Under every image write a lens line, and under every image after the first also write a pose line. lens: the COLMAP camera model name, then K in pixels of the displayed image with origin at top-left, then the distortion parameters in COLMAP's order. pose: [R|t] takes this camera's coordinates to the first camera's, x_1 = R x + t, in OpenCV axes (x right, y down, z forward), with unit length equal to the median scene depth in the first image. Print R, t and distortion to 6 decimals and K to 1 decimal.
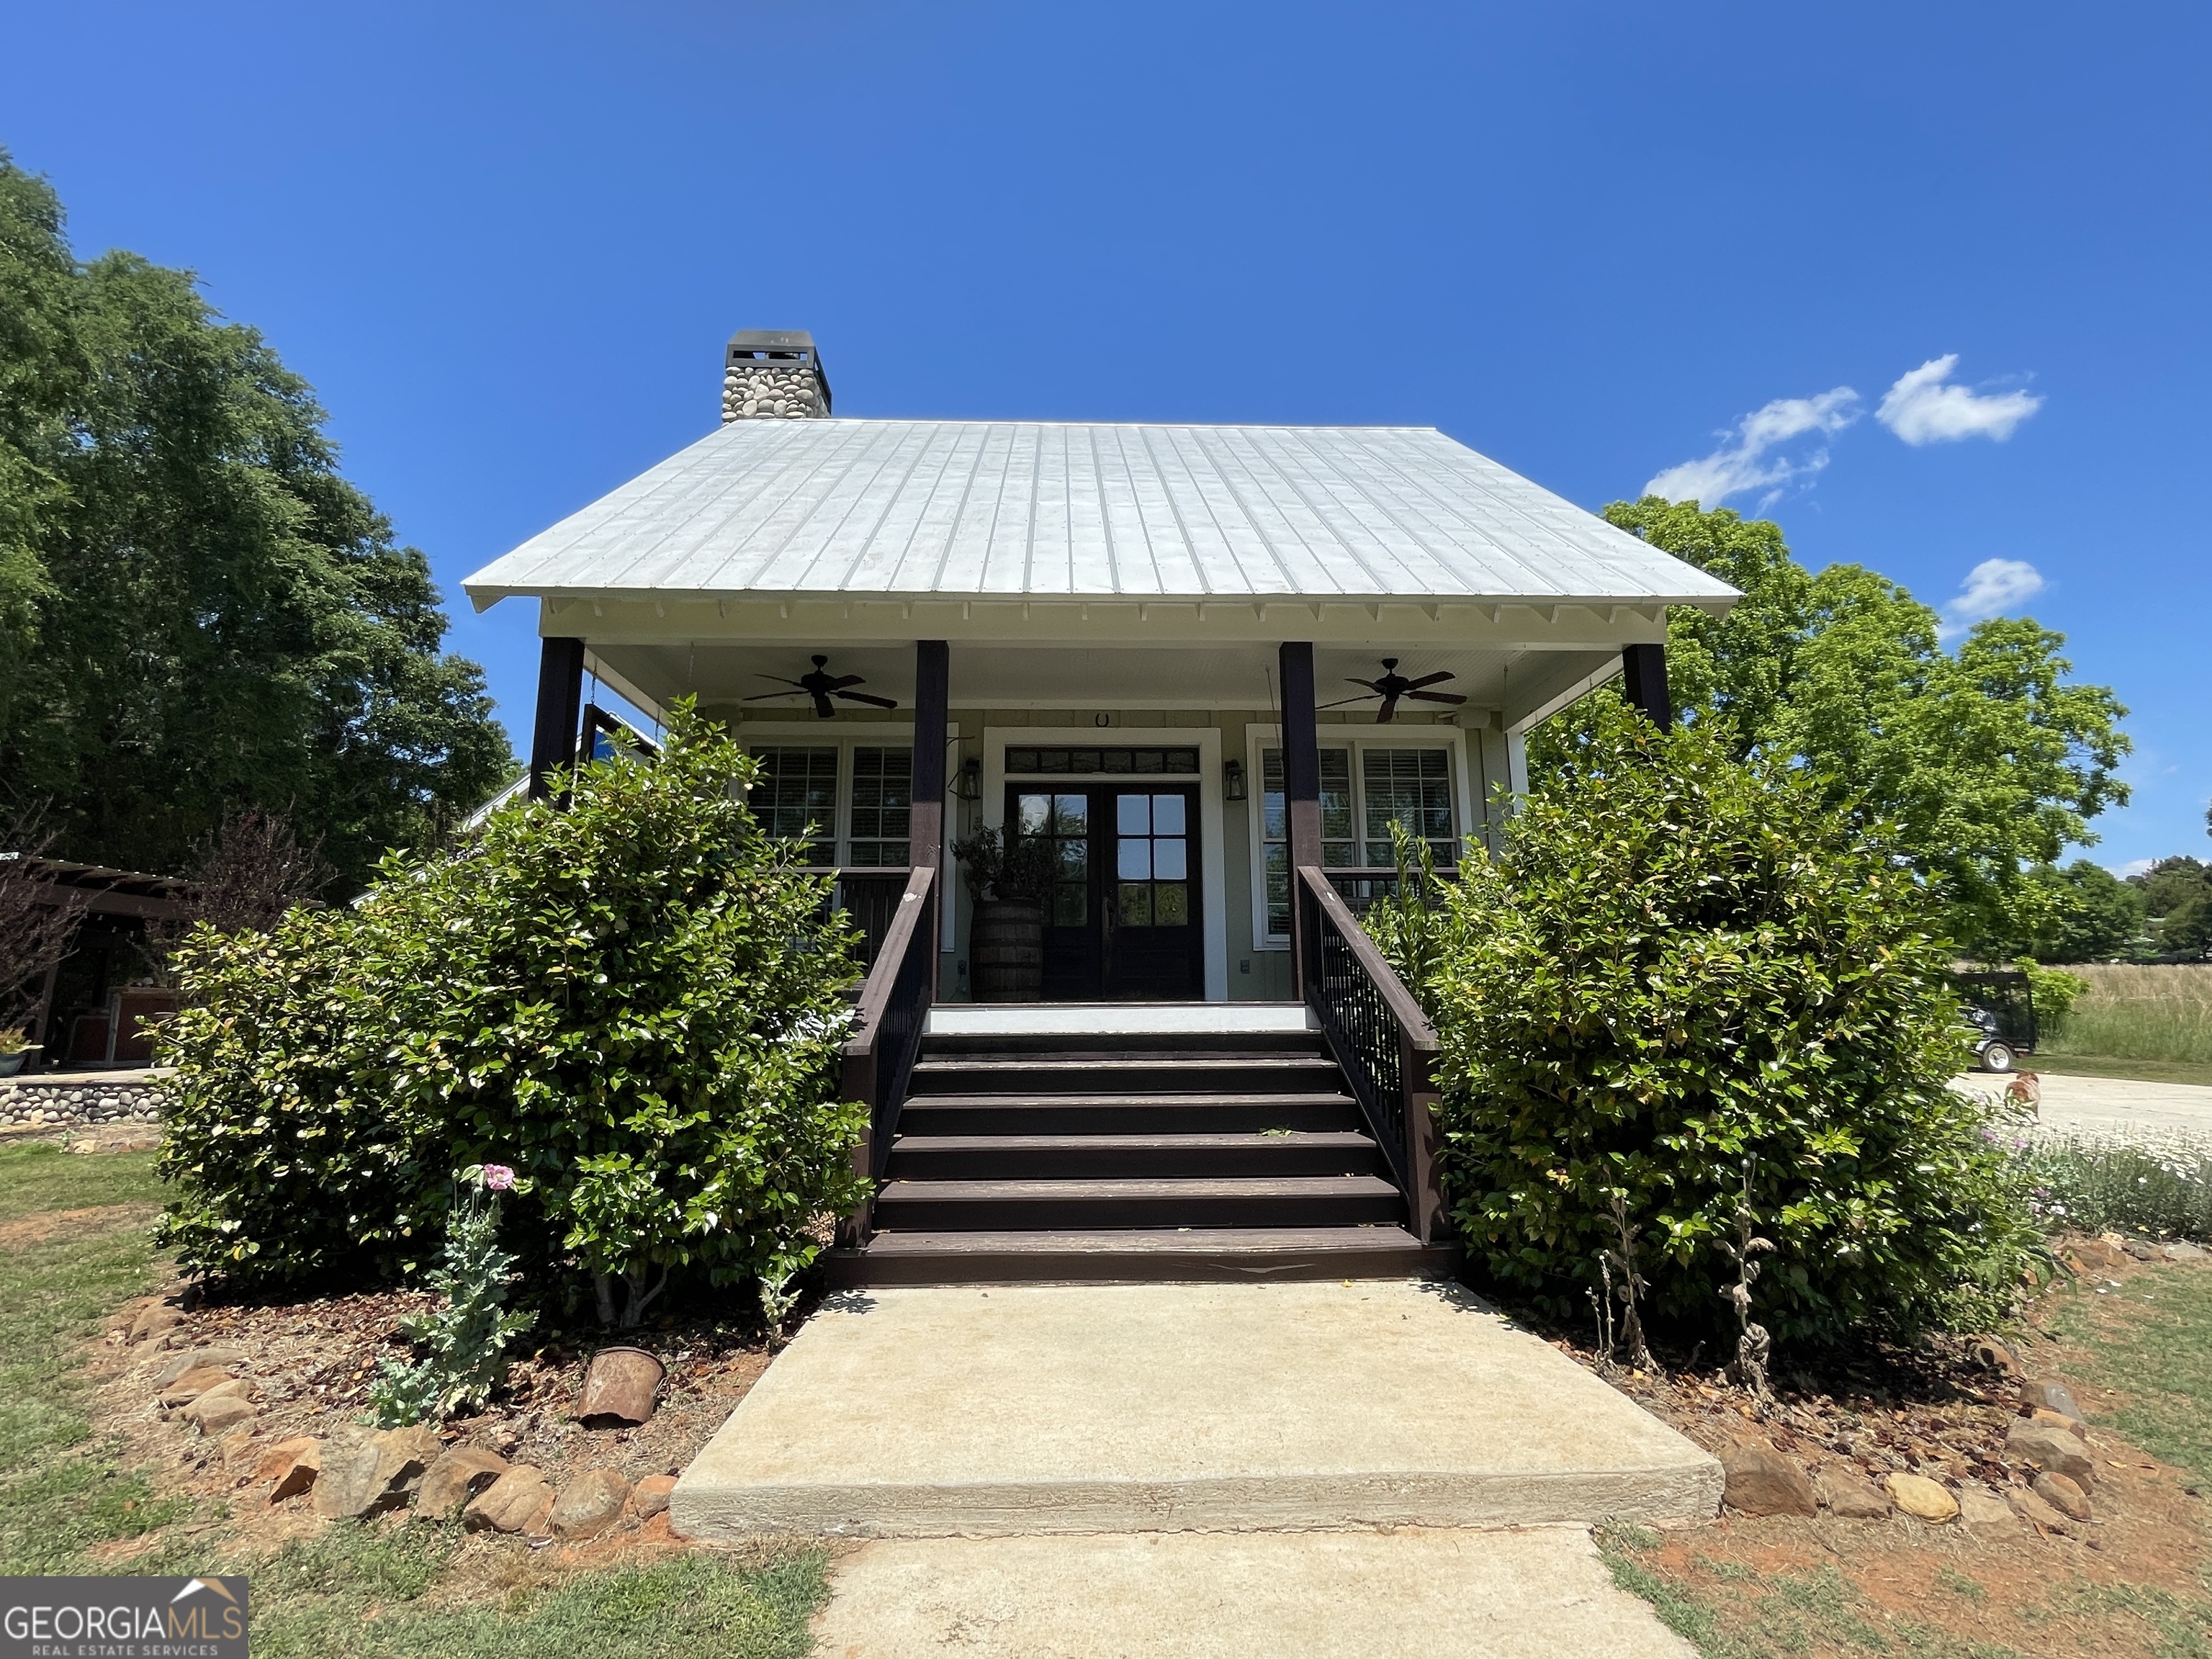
lens RADIAL K [[1064.8, 0, 1092.4], [0, 1064.8, 822.1], [0, 0, 1]] dist [0.001833, 0.000104]
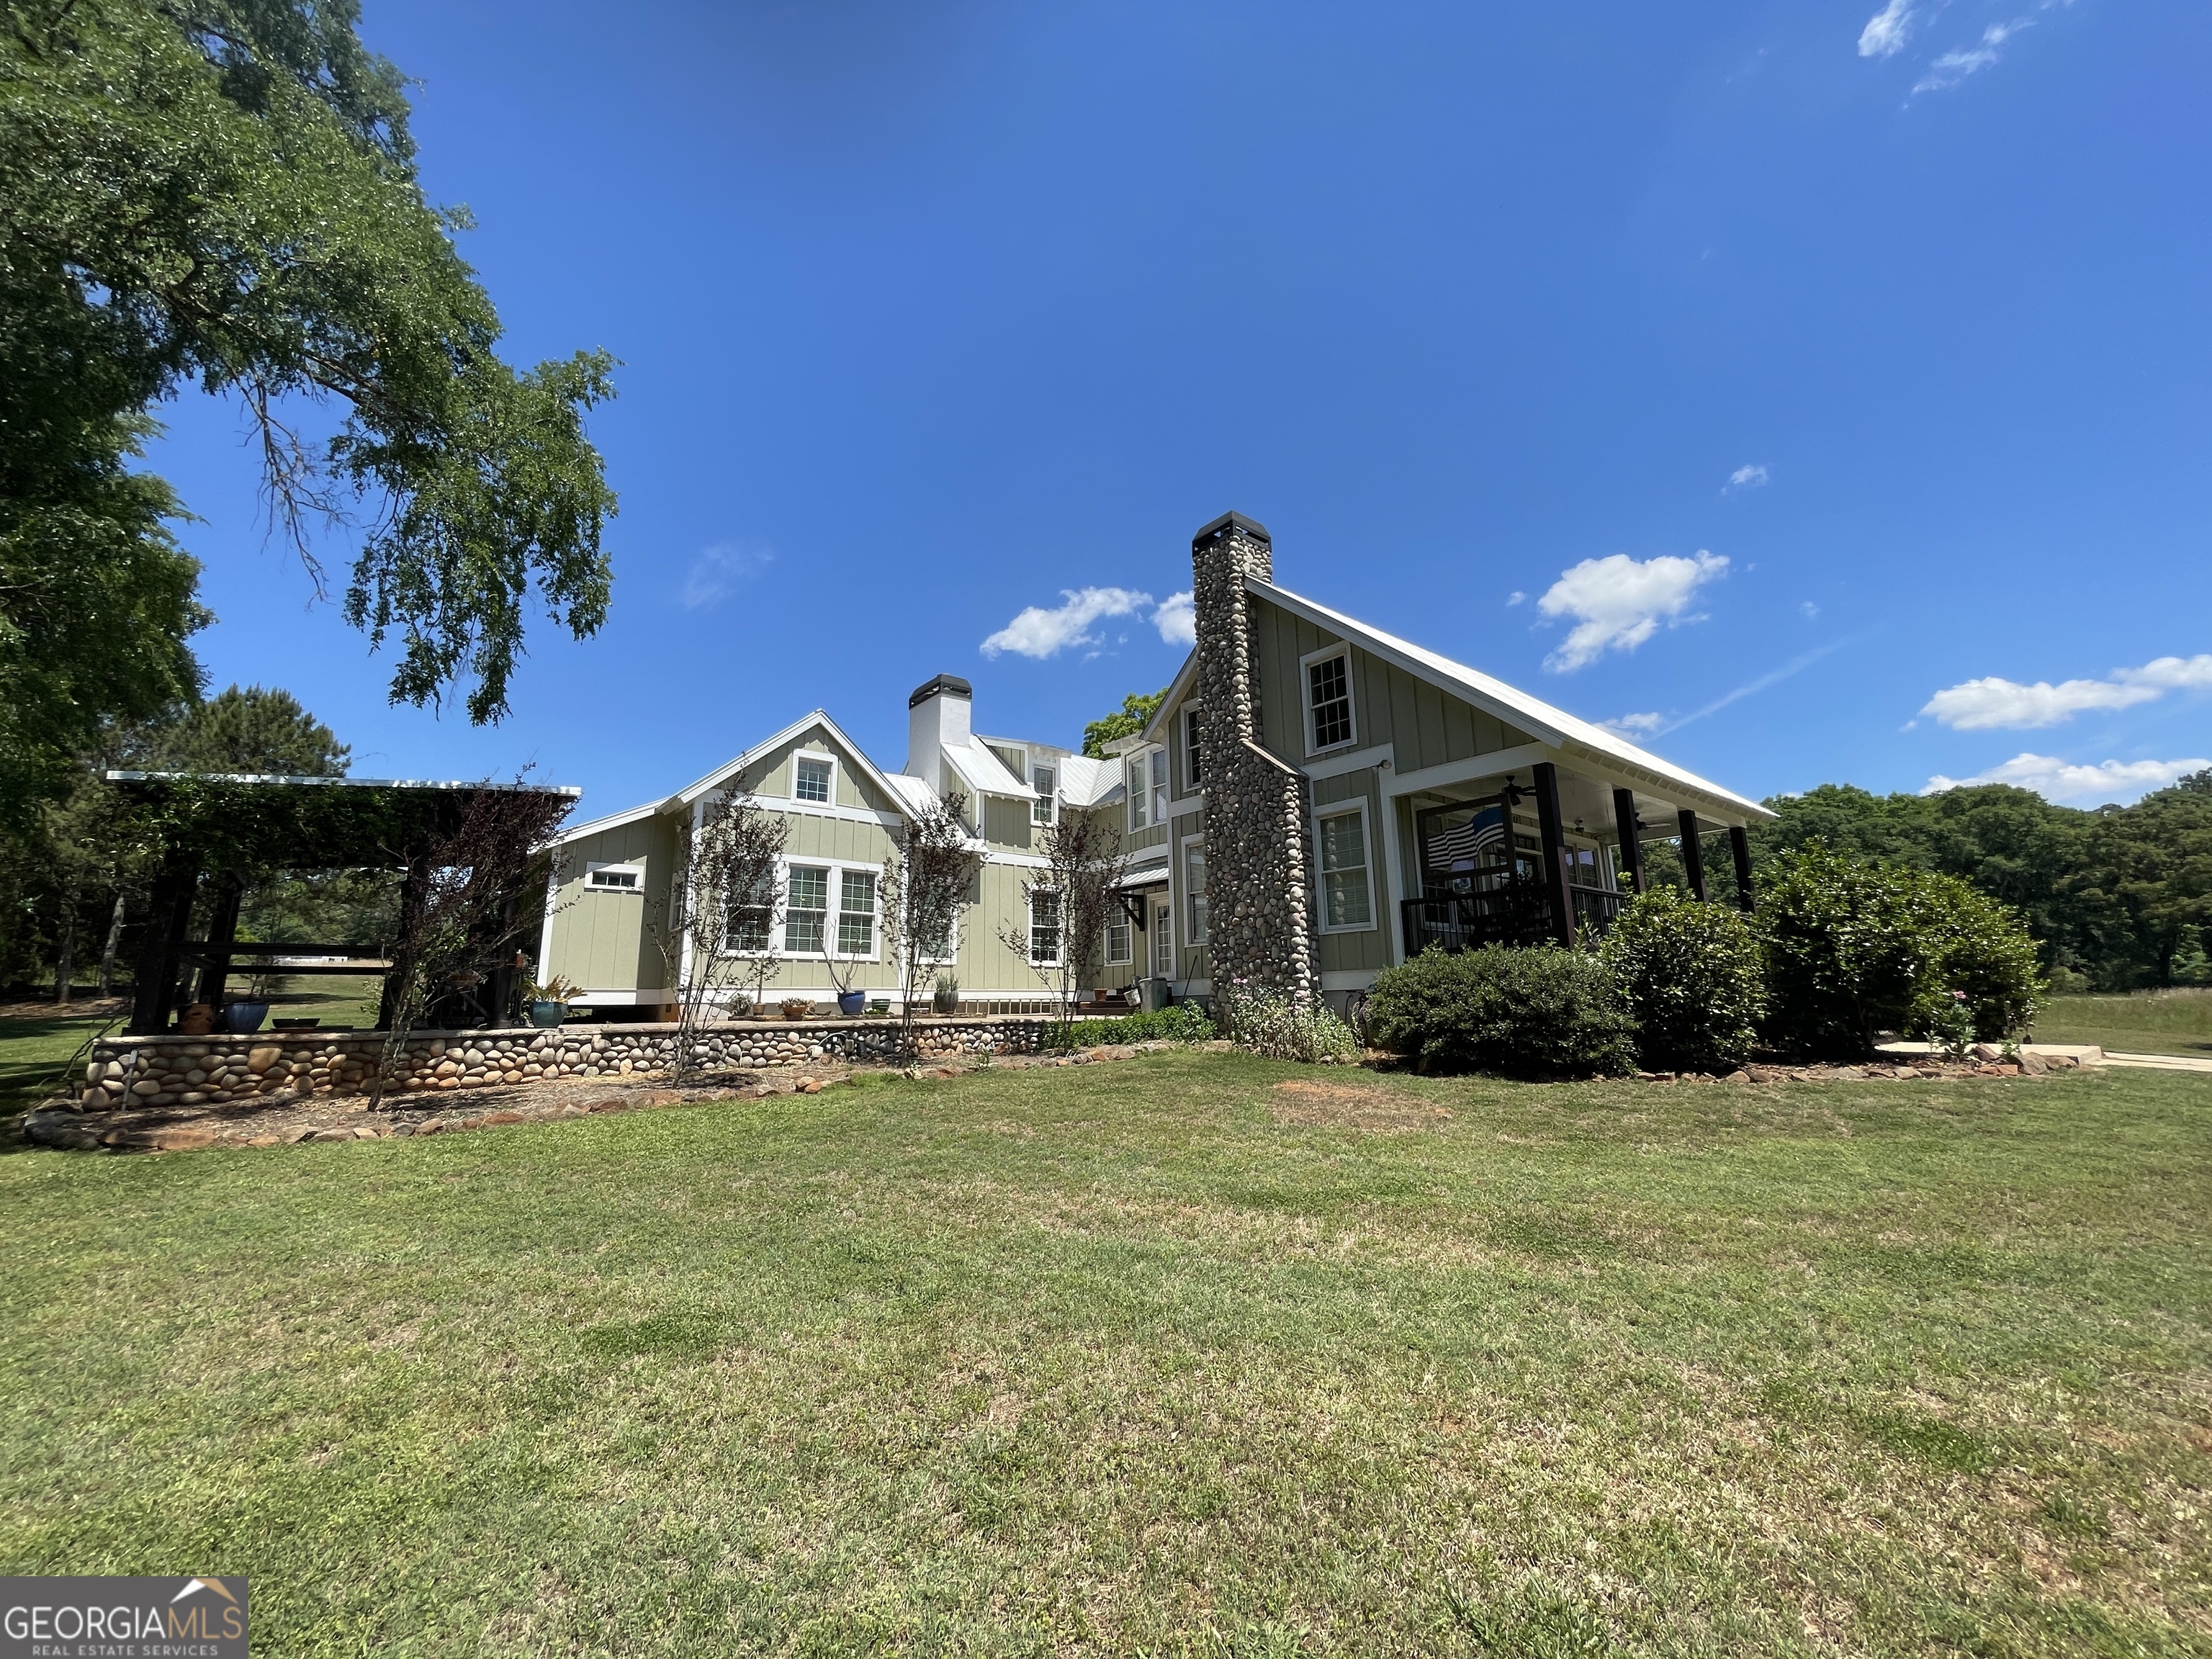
lens RADIAL K [[893.7, 0, 1103.3], [0, 893.7, 822.6], [0, 0, 1]] dist [0.000451, -0.000129]
pose [[0.795740, 0.119232, 0.593786, -1.568620], [-0.100662, 0.992830, -0.064461, 0.092033], [-0.597214, -0.008477, 0.802037, 0.140076]]
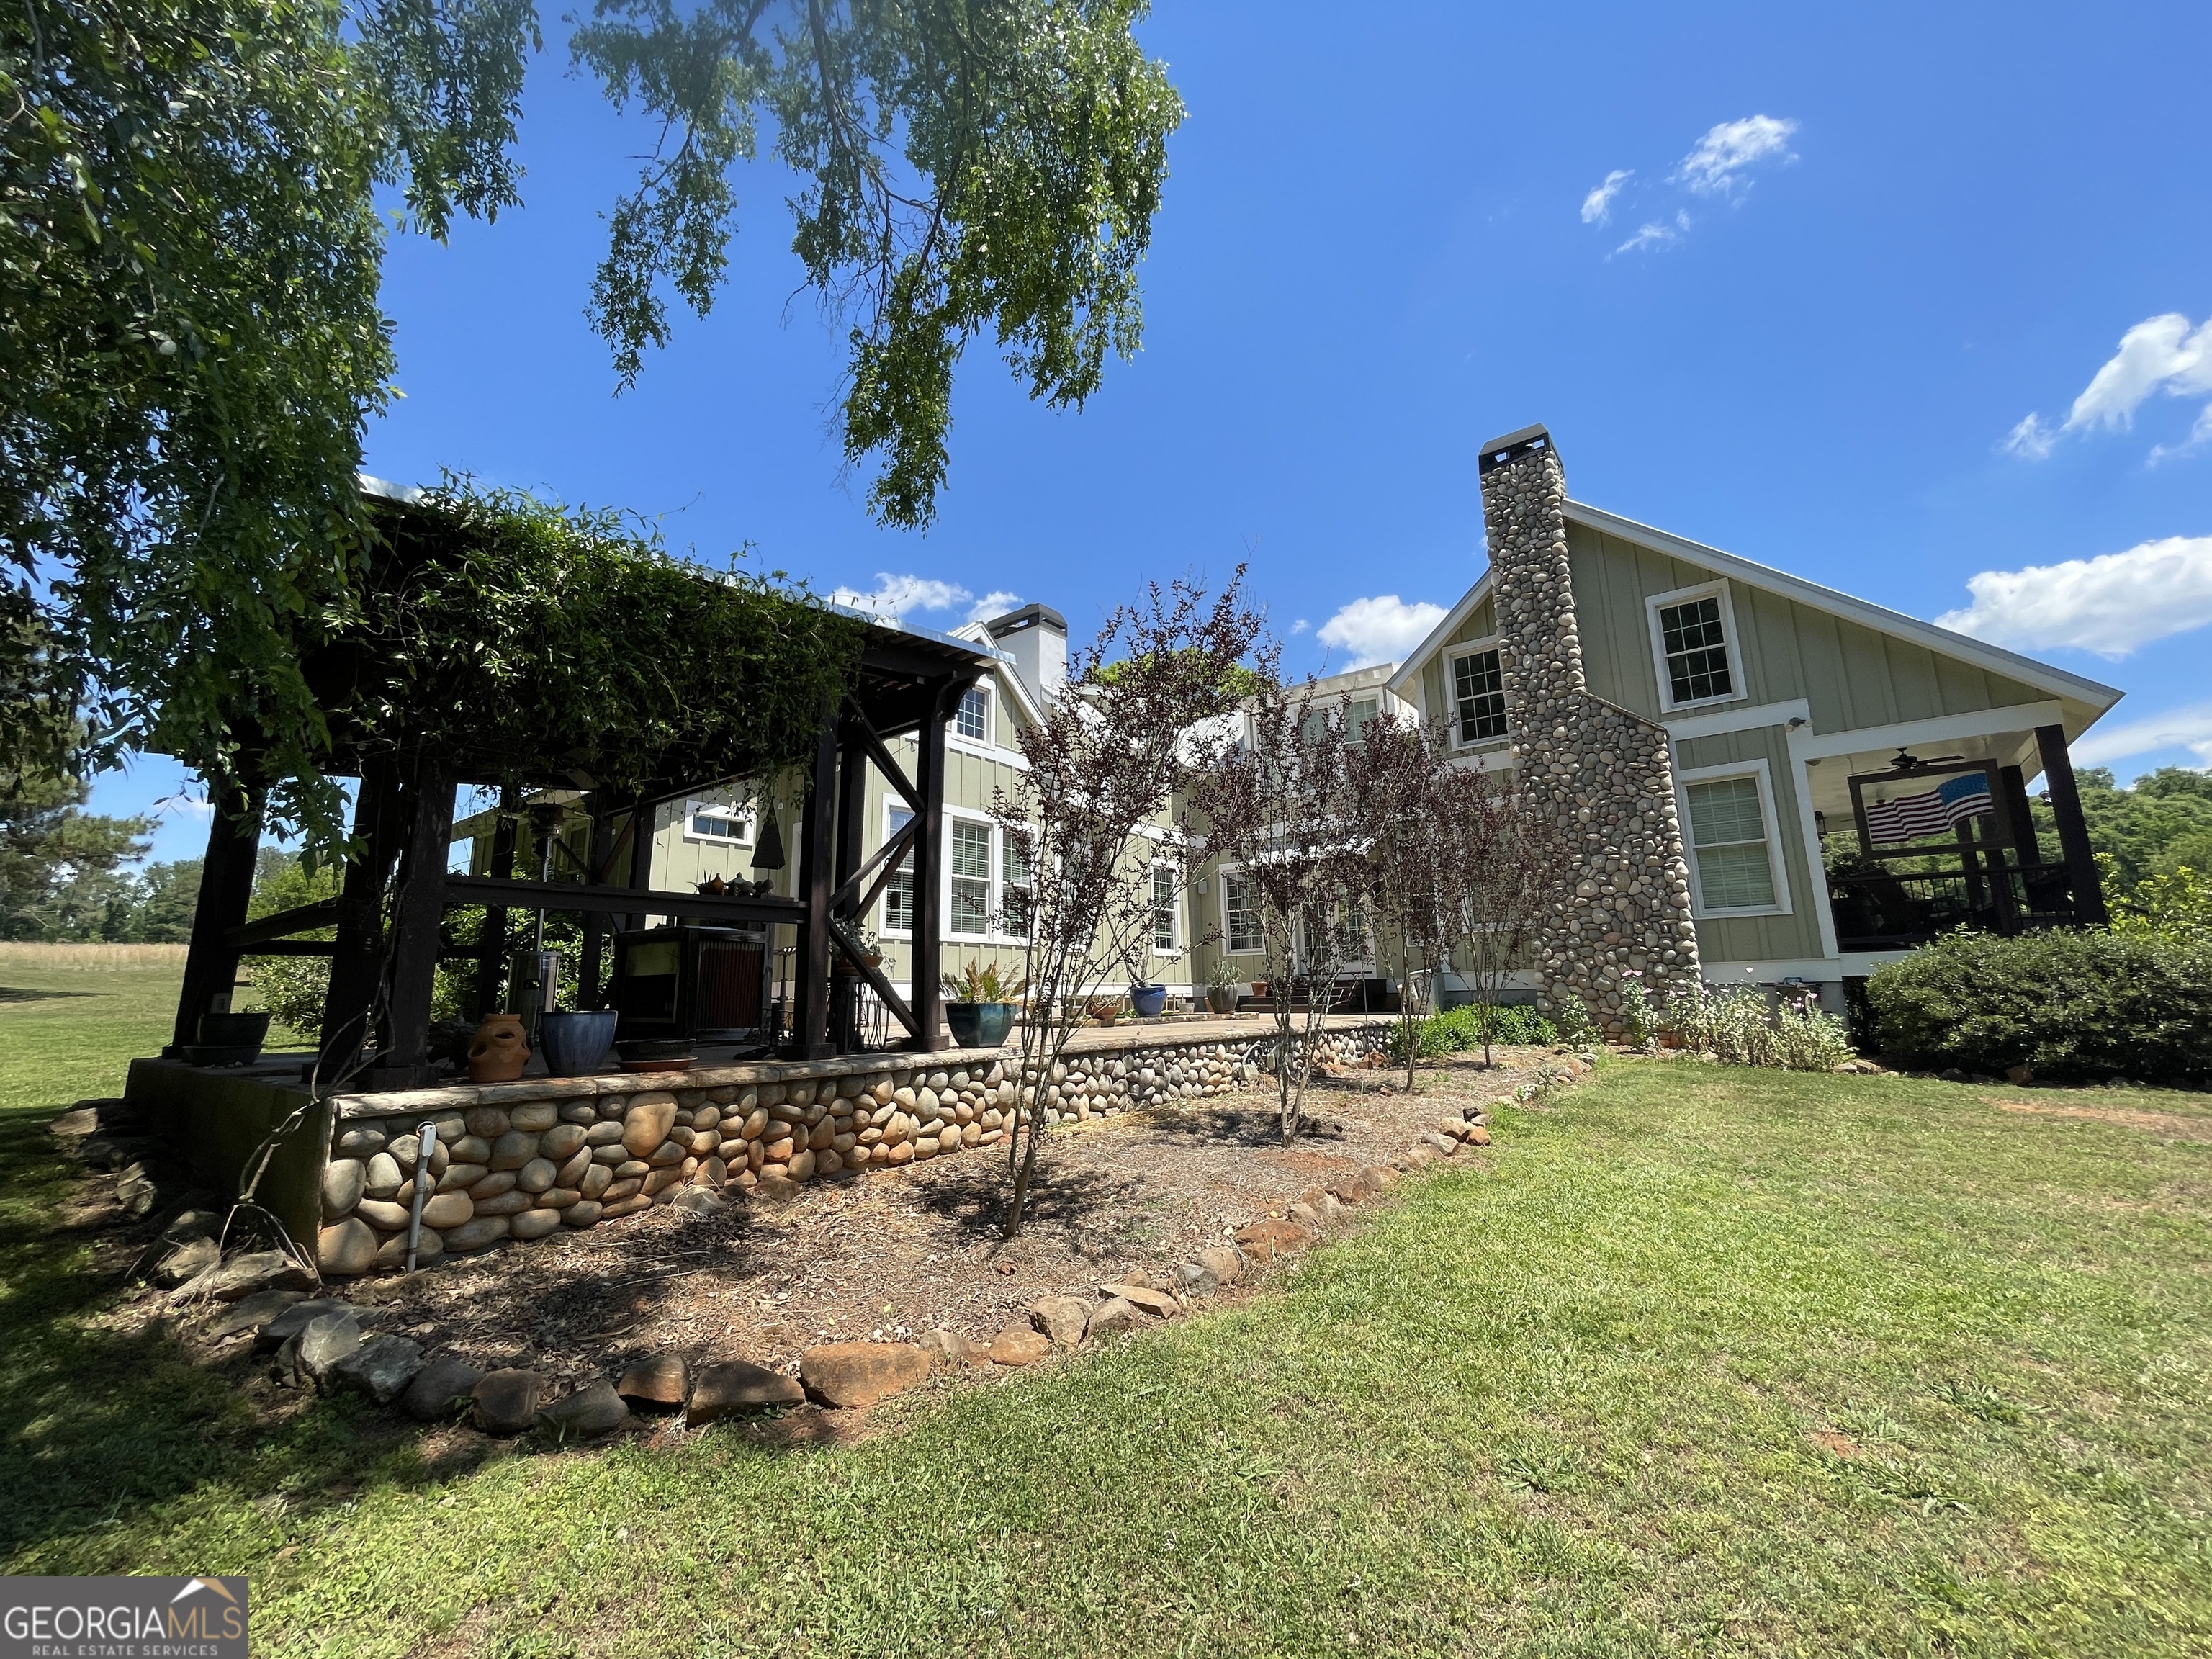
lens RADIAL K [[893.7, 0, 1108.3], [0, 893.7, 823.2], [0, 0, 1]] dist [0.000451, -0.000129]
pose [[0.635228, 0.143774, 0.758825, -1.884707], [-0.126079, 0.988644, -0.081774, 0.216733], [-0.761965, -0.043727, 0.646141, 0.918804]]
